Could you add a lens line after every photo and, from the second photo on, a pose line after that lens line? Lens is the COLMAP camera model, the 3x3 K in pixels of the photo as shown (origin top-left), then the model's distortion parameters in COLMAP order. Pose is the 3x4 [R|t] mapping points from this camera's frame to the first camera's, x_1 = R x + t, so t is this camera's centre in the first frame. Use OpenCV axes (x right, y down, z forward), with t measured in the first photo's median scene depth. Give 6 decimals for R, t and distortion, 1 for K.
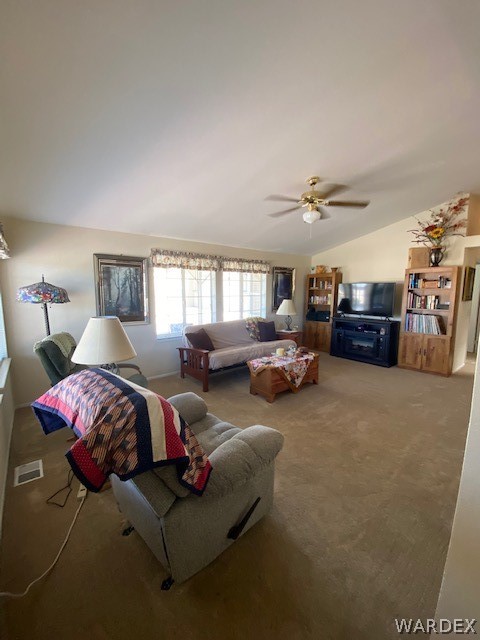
lens RADIAL K [[259.5, 0, 240.0], [0, 259.5, 320.0], [0, 0, 1]] dist [0.054268, -0.038435]
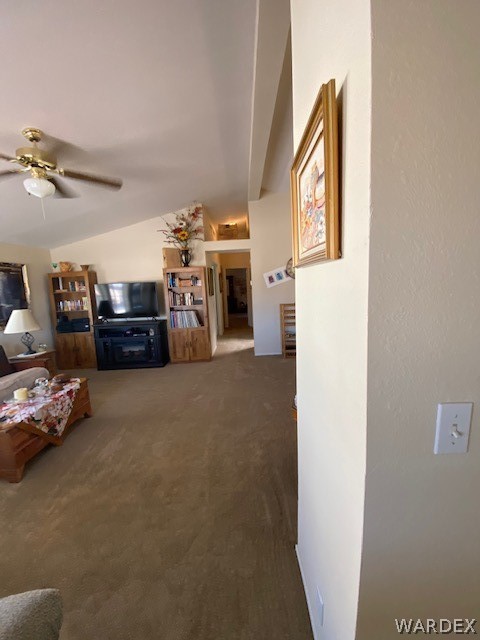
lens RADIAL K [[259.5, 0, 240.0], [0, 259.5, 320.0], [0, 0, 1]] dist [0.054268, -0.038435]
pose [[0.640455, -0.140432, 0.755047, 0.028496], [0.139164, 0.988085, 0.065731, -0.021461], [-0.755282, 0.062978, 0.652367, 0.130829]]
